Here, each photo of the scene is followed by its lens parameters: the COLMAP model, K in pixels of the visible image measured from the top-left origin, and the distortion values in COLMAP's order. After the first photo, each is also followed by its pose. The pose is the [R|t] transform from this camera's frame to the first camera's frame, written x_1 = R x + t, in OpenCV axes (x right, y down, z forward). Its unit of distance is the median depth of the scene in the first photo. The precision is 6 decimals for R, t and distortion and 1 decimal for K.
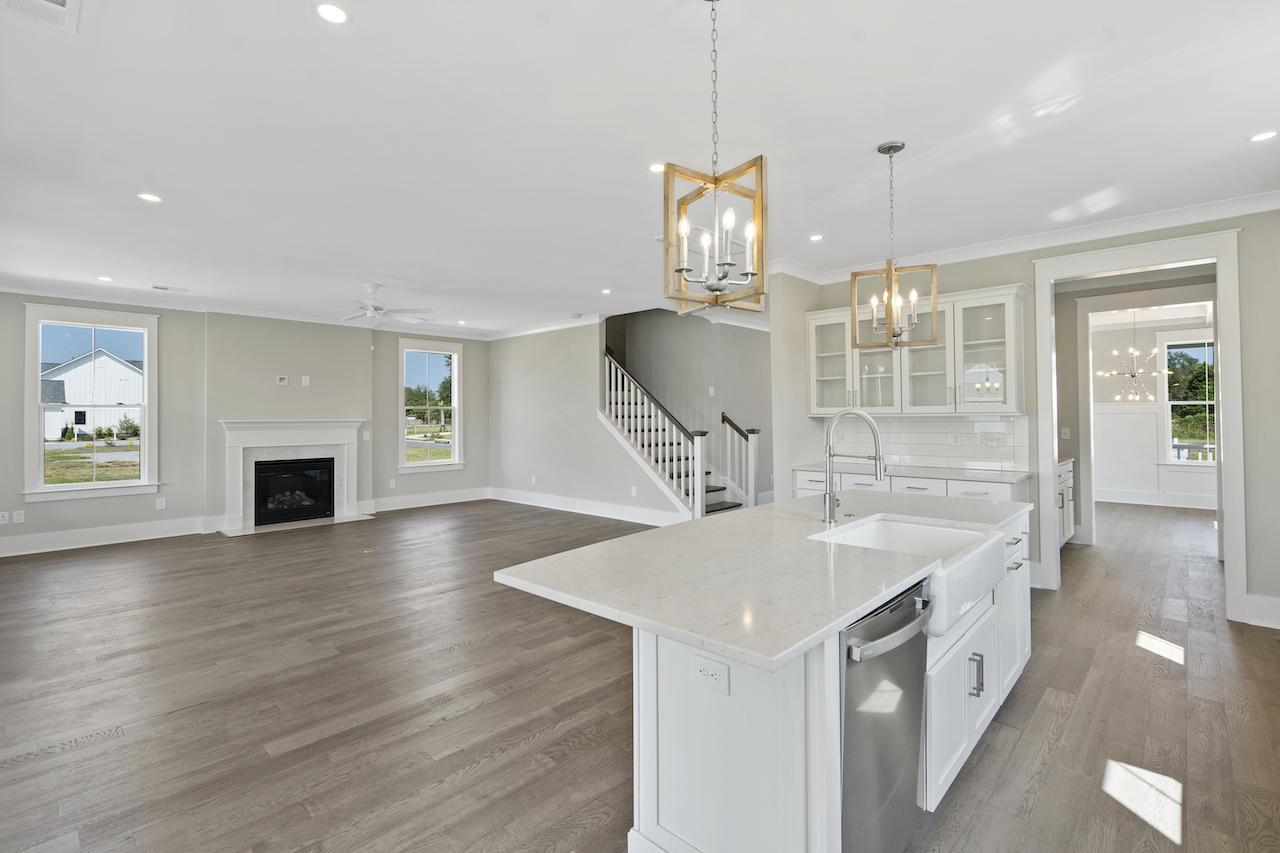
lens RADIAL K [[580.0, 0, 637.4], [0, 580.0, 406.1], [0, 0, 1]] dist [-0.009041, -0.000094]
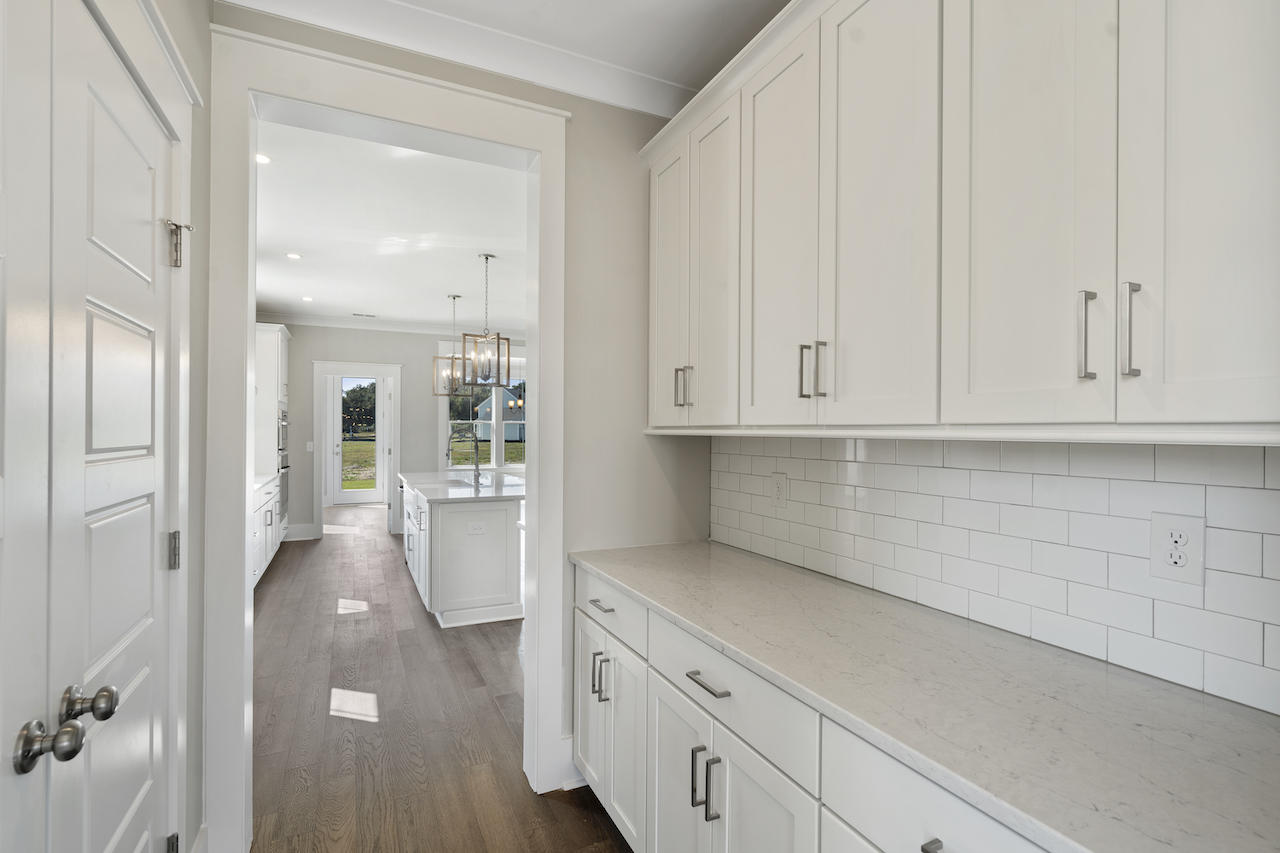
lens RADIAL K [[592.5, 0, 640.0], [0, 592.5, 426.5], [0, 0, 1]] dist [-0.000092, 0.000035]
pose [[-0.347892, 0.004128, -0.937525, 0.755512], [0.019149, 0.999813, -0.002704, 0.004449], [0.937339, -0.018893, -0.347906, 0.817214]]
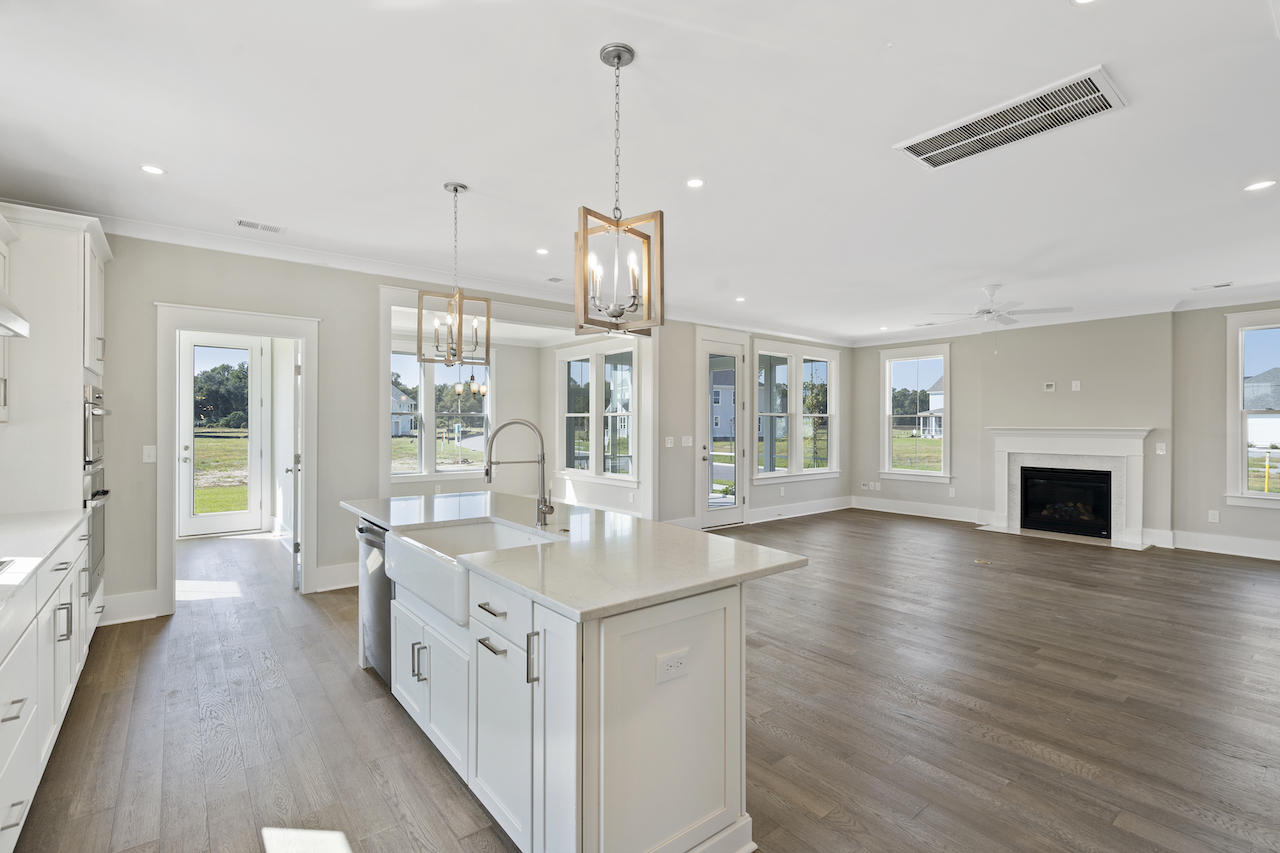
lens RADIAL K [[580.2, 0, 643.5], [0, 580.2, 422.7], [0, 0, 1]] dist [0.000739, -0.000175]
pose [[-0.127956, 0.004744, -0.991768, 0.491077], [0.017006, 0.999852, 0.002589, 0.001843], [0.991634, -0.016535, -0.128018, 0.472733]]
